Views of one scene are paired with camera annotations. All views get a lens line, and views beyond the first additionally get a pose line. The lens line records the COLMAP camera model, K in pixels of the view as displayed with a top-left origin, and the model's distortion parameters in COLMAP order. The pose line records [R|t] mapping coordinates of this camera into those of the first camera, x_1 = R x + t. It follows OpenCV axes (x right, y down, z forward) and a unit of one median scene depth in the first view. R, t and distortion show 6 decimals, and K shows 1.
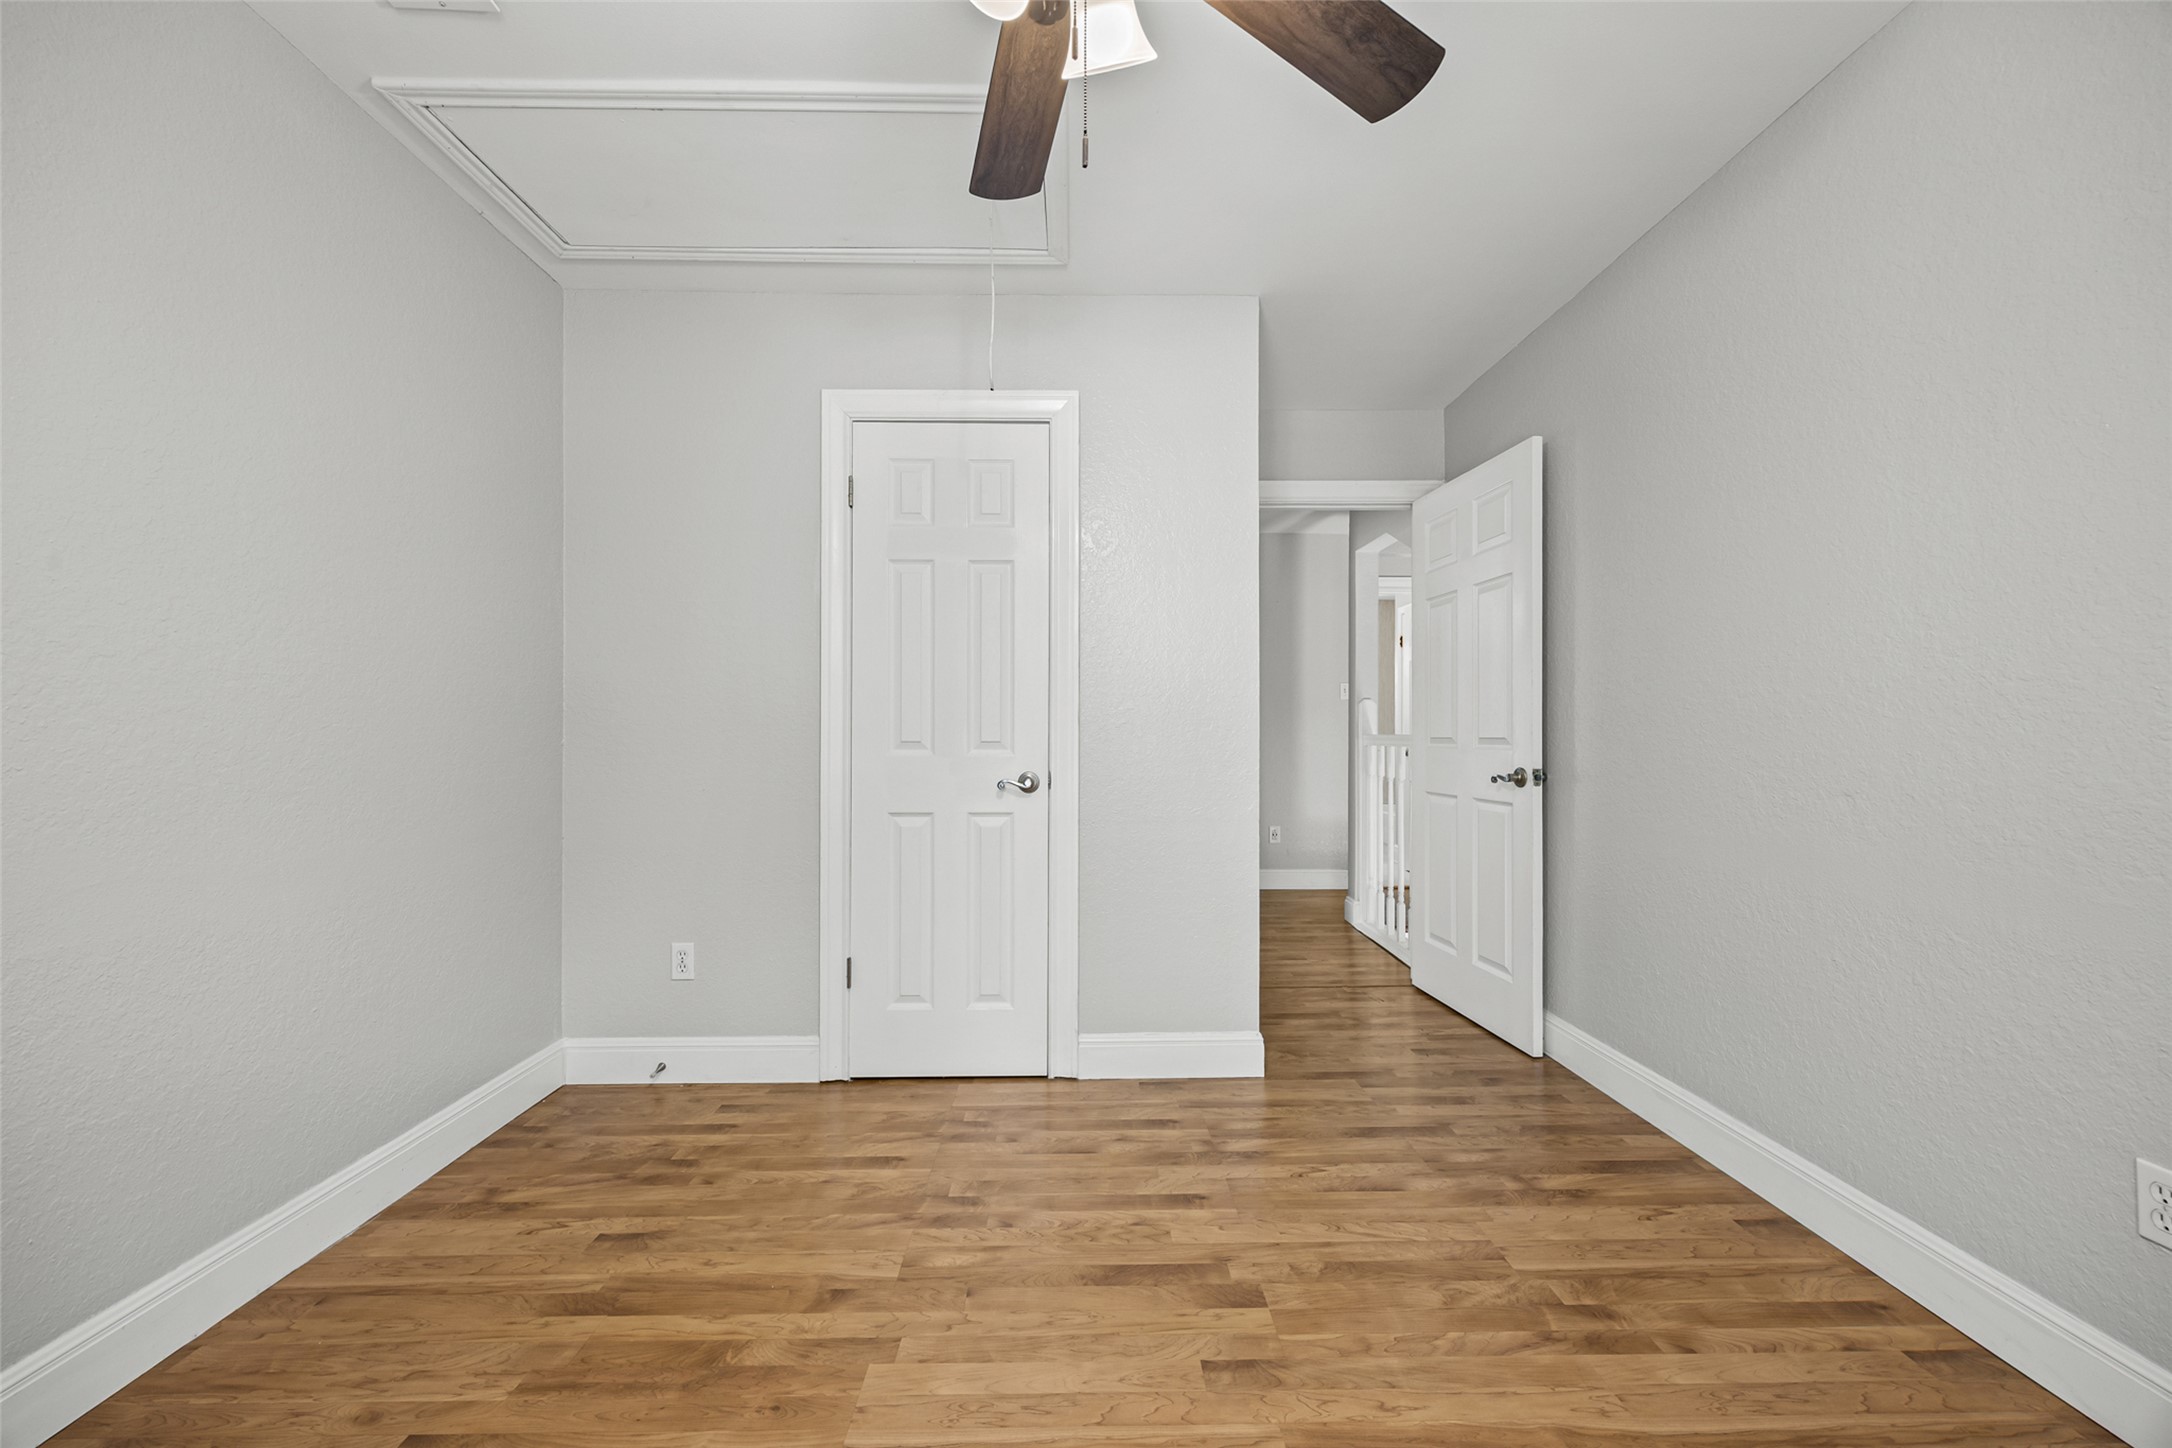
lens RADIAL K [[855.7, 0, 1082.2], [0, 855.7, 729.4], [0, 0, 1]] dist [0.000726, -0.000308]
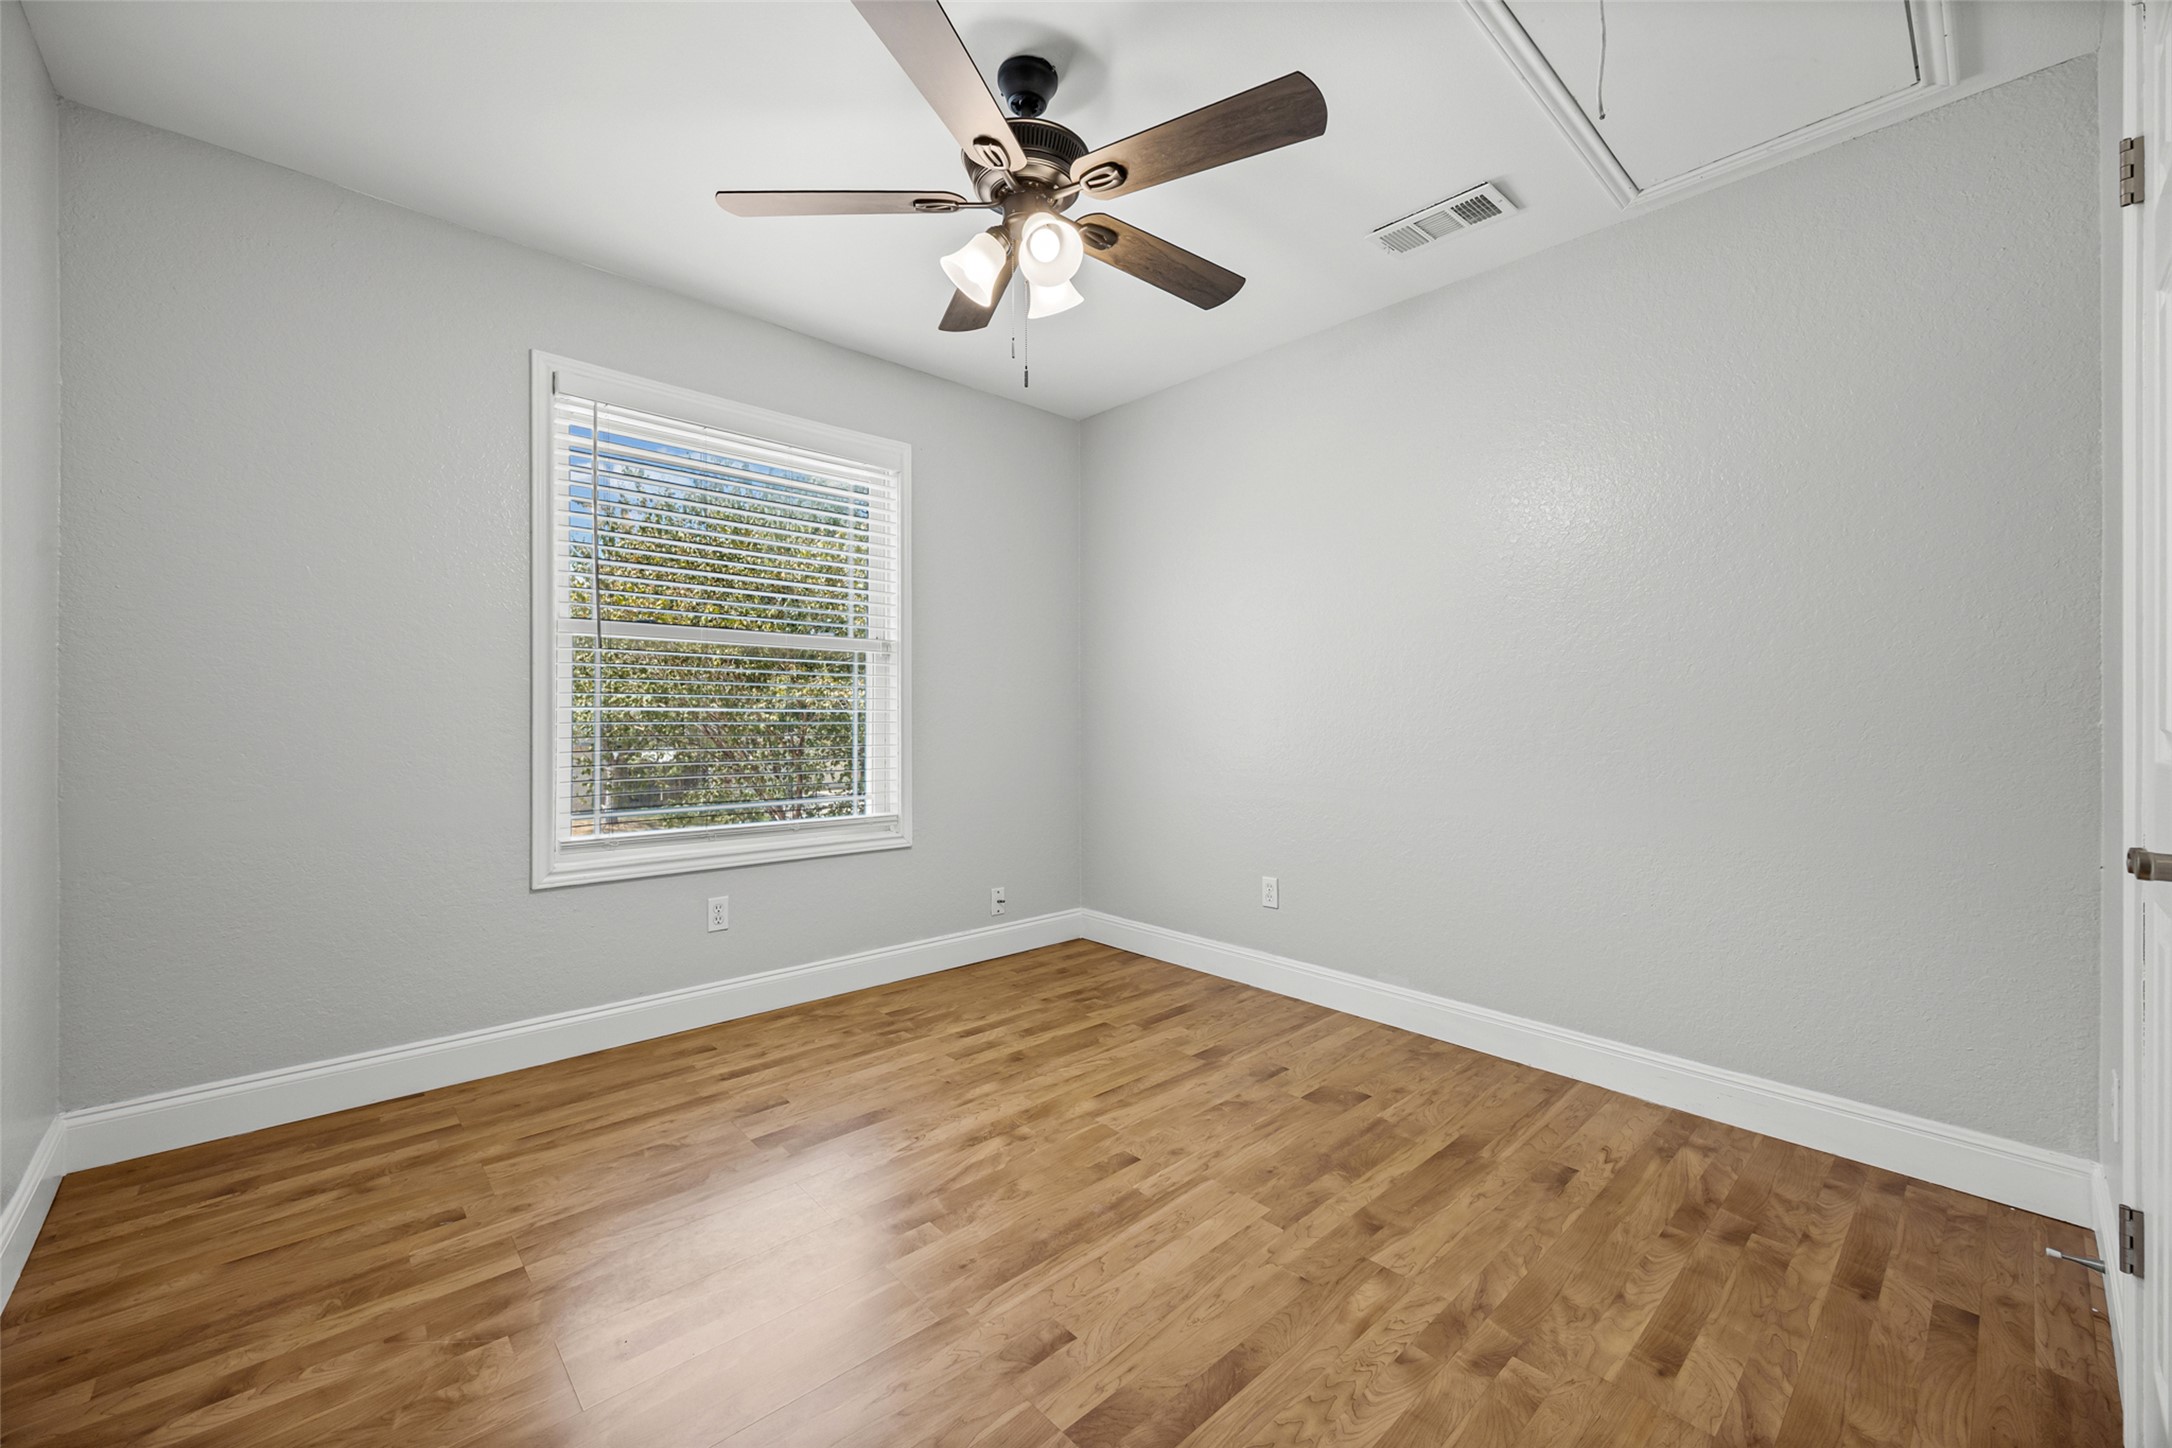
lens RADIAL K [[855.7, 0, 1080.8], [0, 855.7, 718.1], [0, 0, 1]] dist [0.000726, -0.000308]
pose [[-0.746893, 0.005008, -0.664926, 0.685162], [0.003651, 0.999987, 0.003430, 0.006417], [0.664935, 0.000134, -0.746901, 1.502924]]
